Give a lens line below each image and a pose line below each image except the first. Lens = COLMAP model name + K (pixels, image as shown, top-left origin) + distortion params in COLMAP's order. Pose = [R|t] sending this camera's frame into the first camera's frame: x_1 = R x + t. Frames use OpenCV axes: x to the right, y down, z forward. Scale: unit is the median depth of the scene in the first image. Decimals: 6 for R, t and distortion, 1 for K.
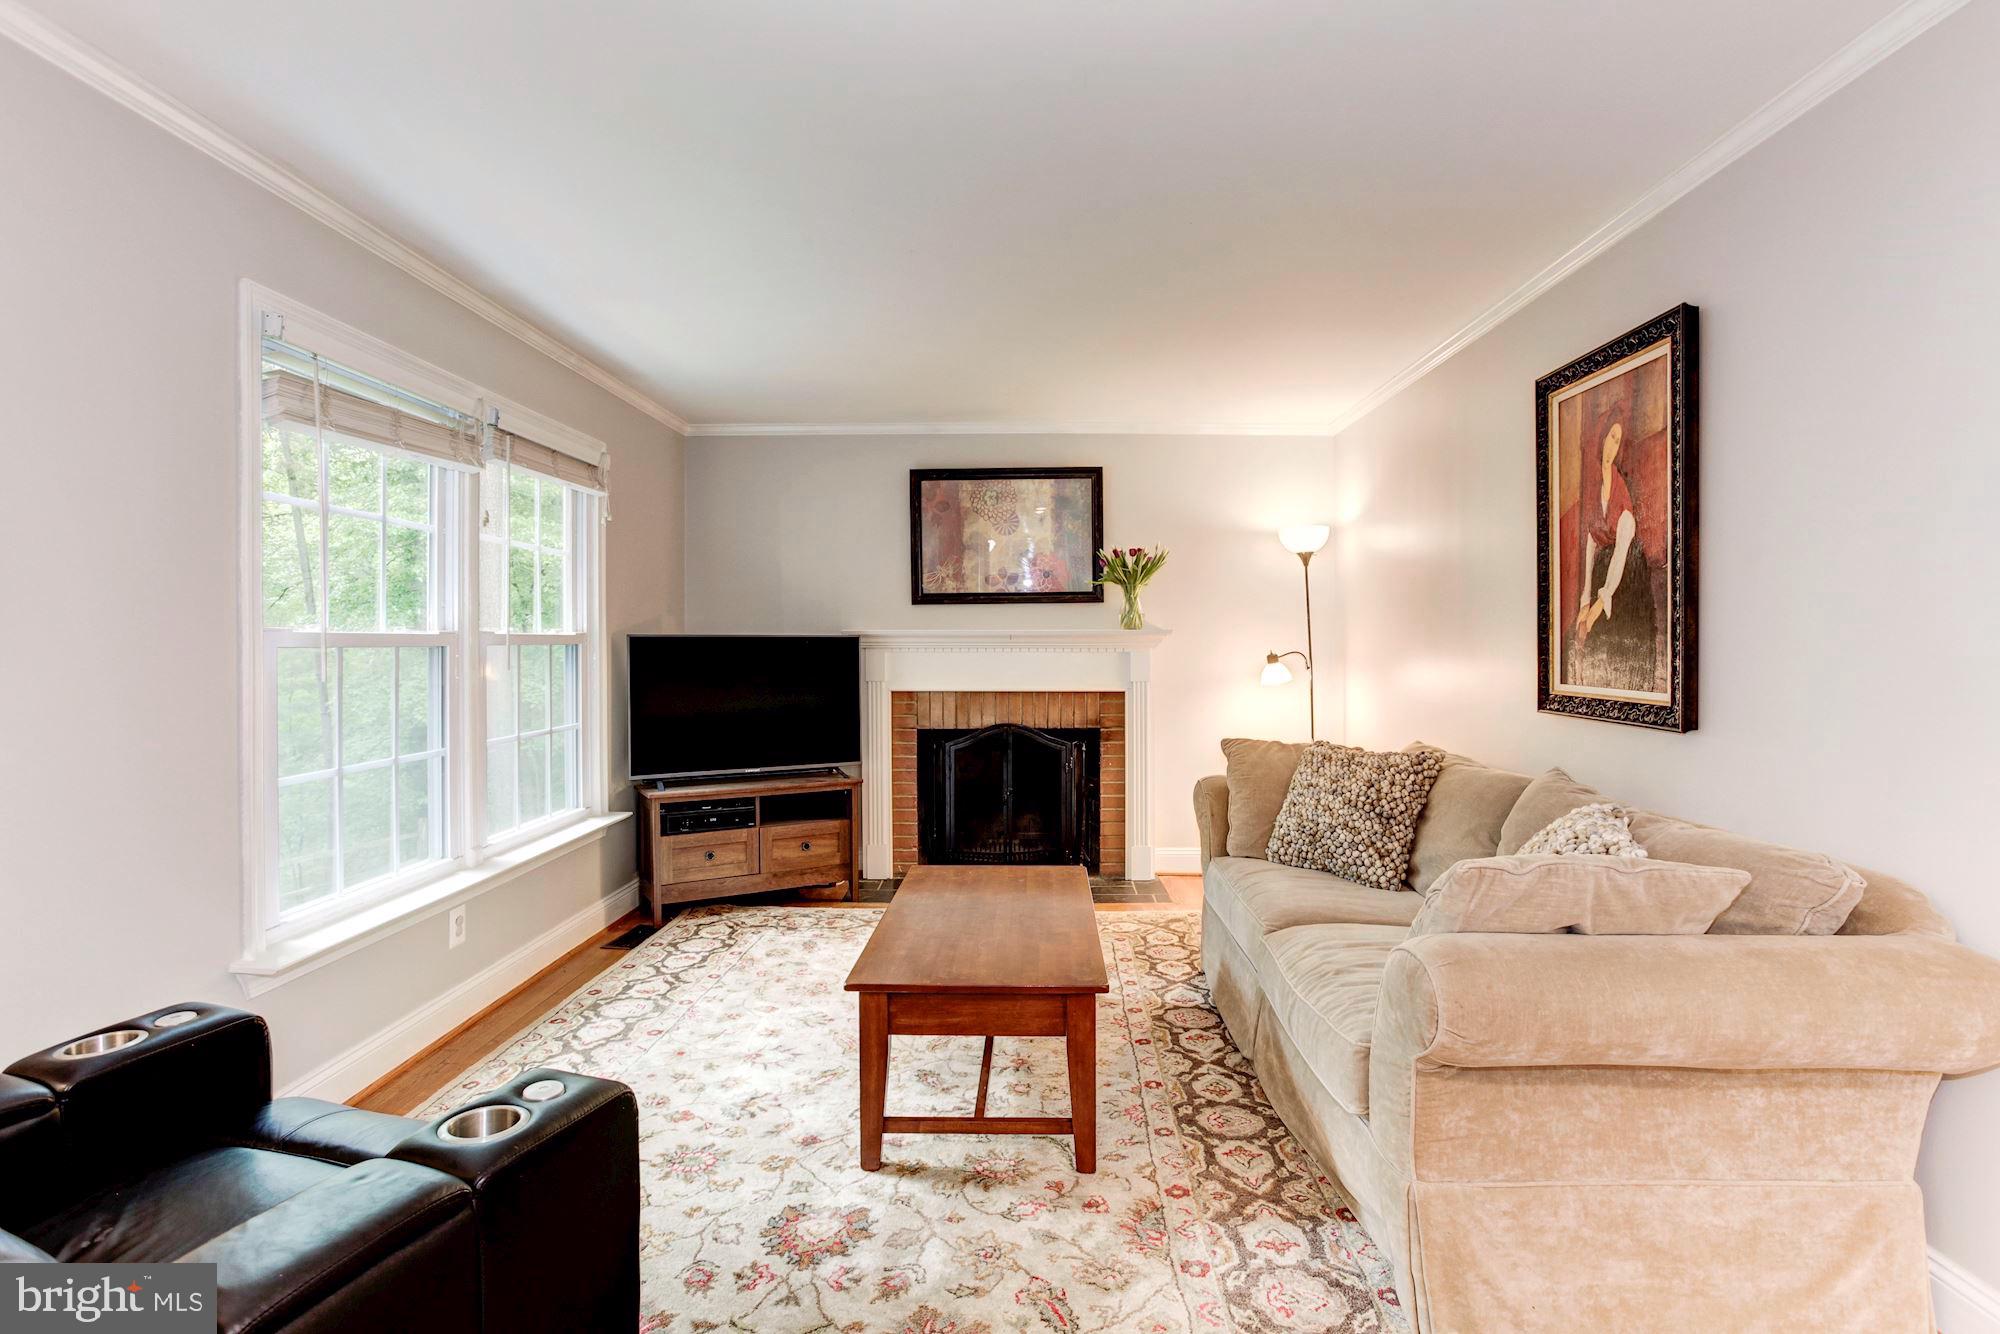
lens RADIAL K [[972.2, 0, 997.3], [0, 972.2, 653.0], [0, 0, 1]] dist [-0.023674, 0.007757]
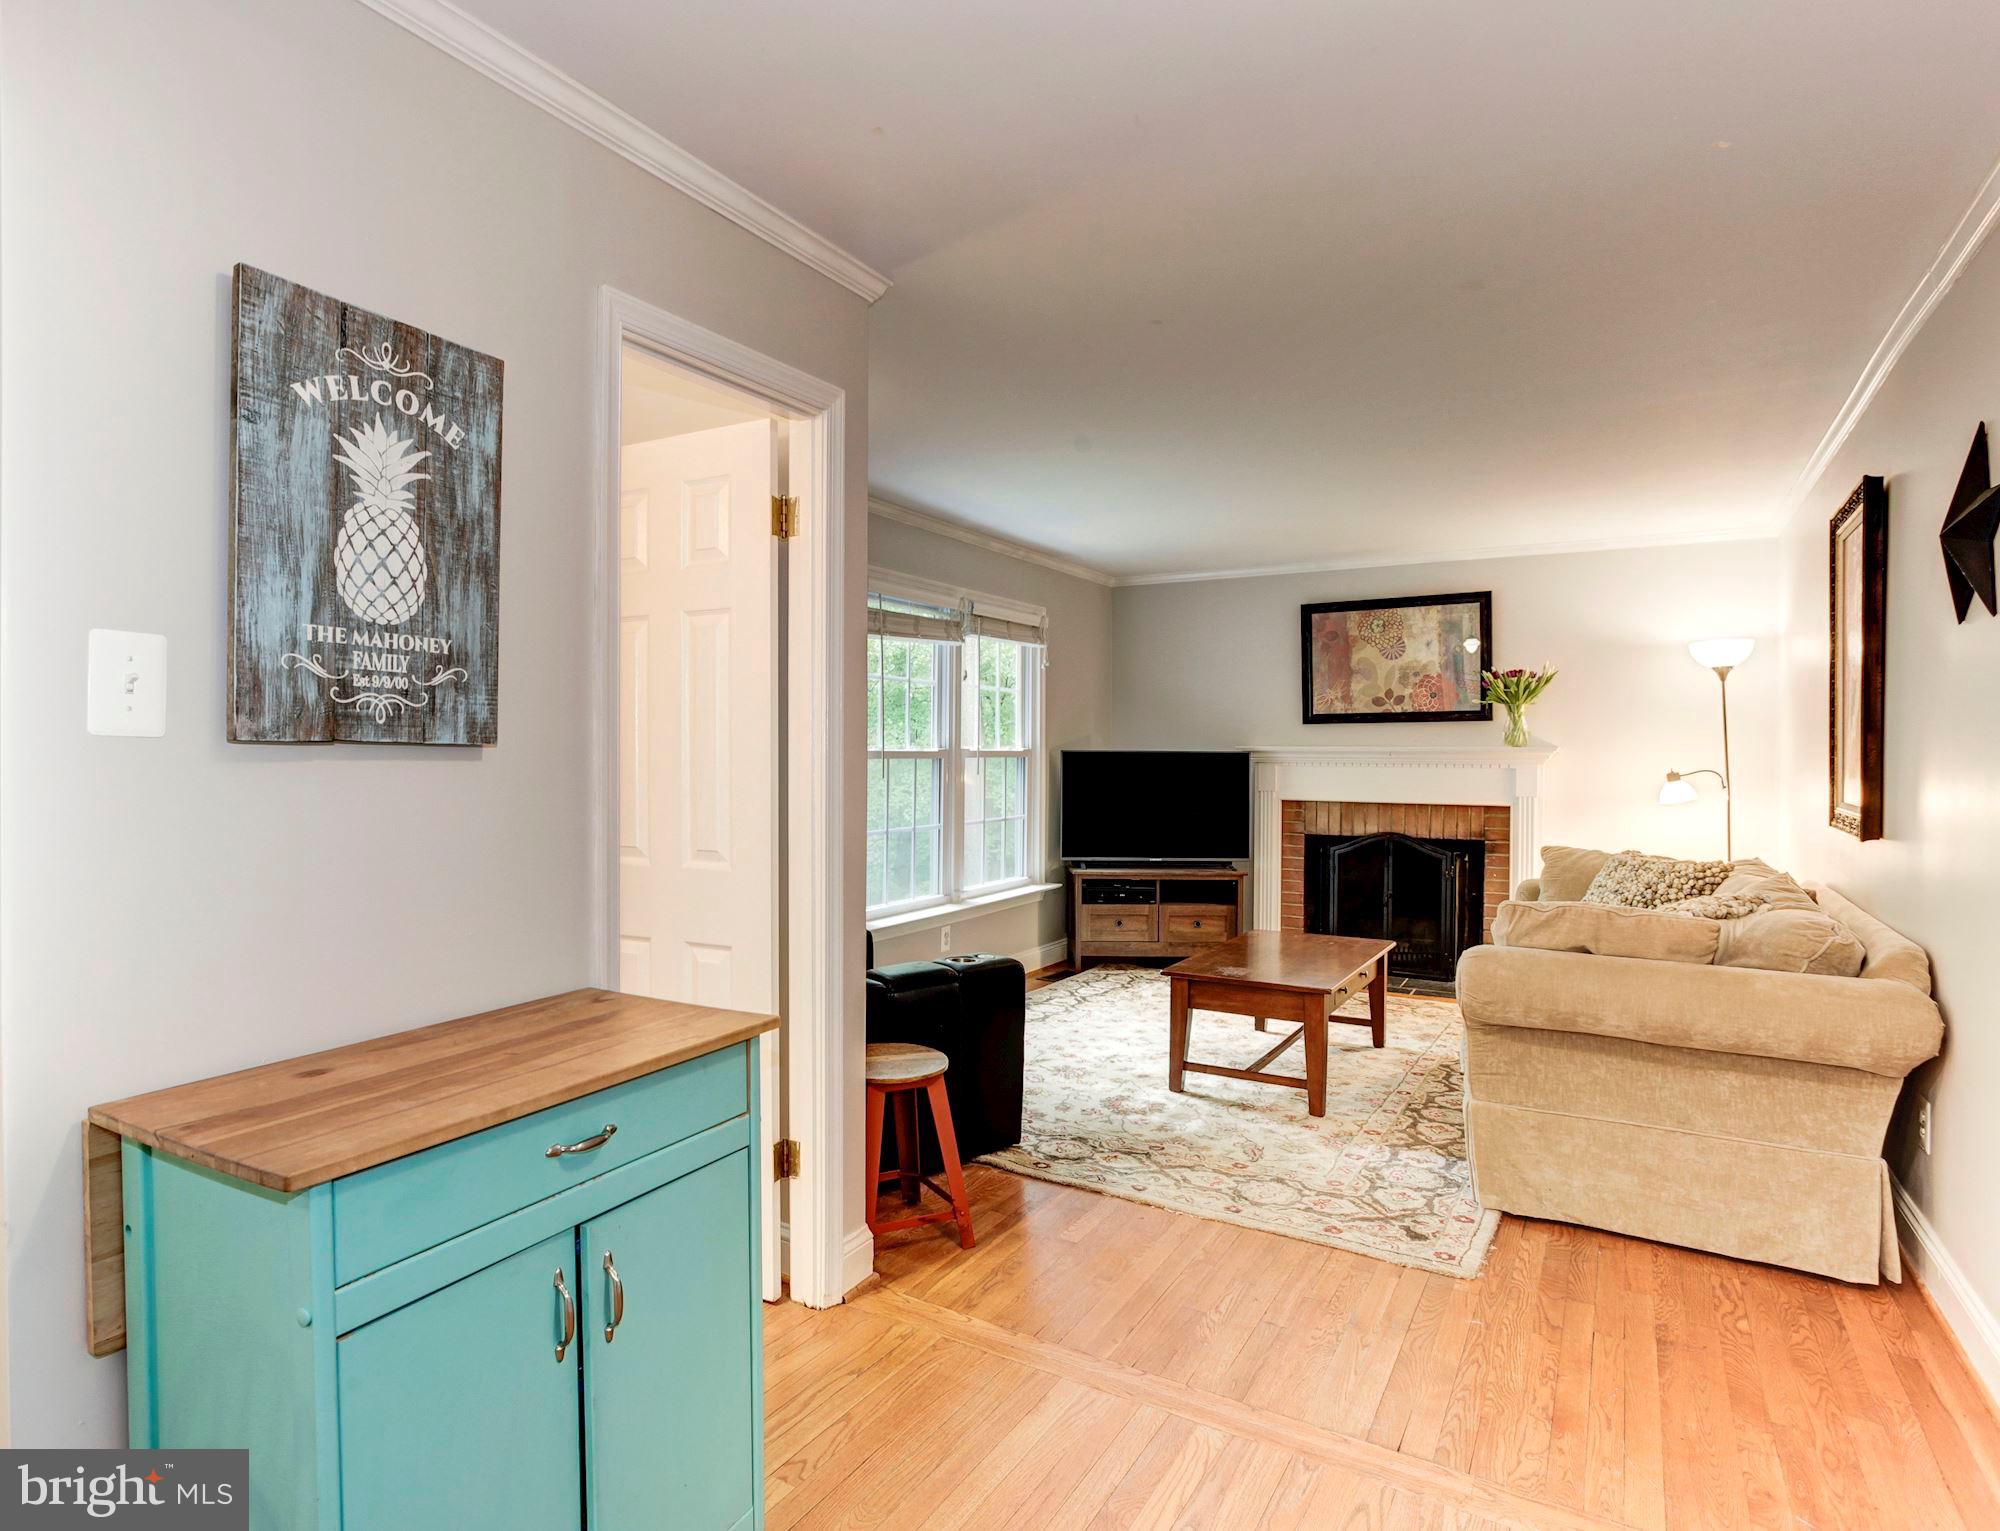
lens RADIAL K [[1130.3, 0, 993.4], [0, 1130.3, 755.4], [0, 0, 1]] dist [-0.008075, -0.001461]
pose [[0.894852, 0.007903, -0.446292, 0.286025], [-0.012245, 0.999902, -0.006844, 0.000013], [0.446194, 0.011589, 0.894861, -0.536257]]
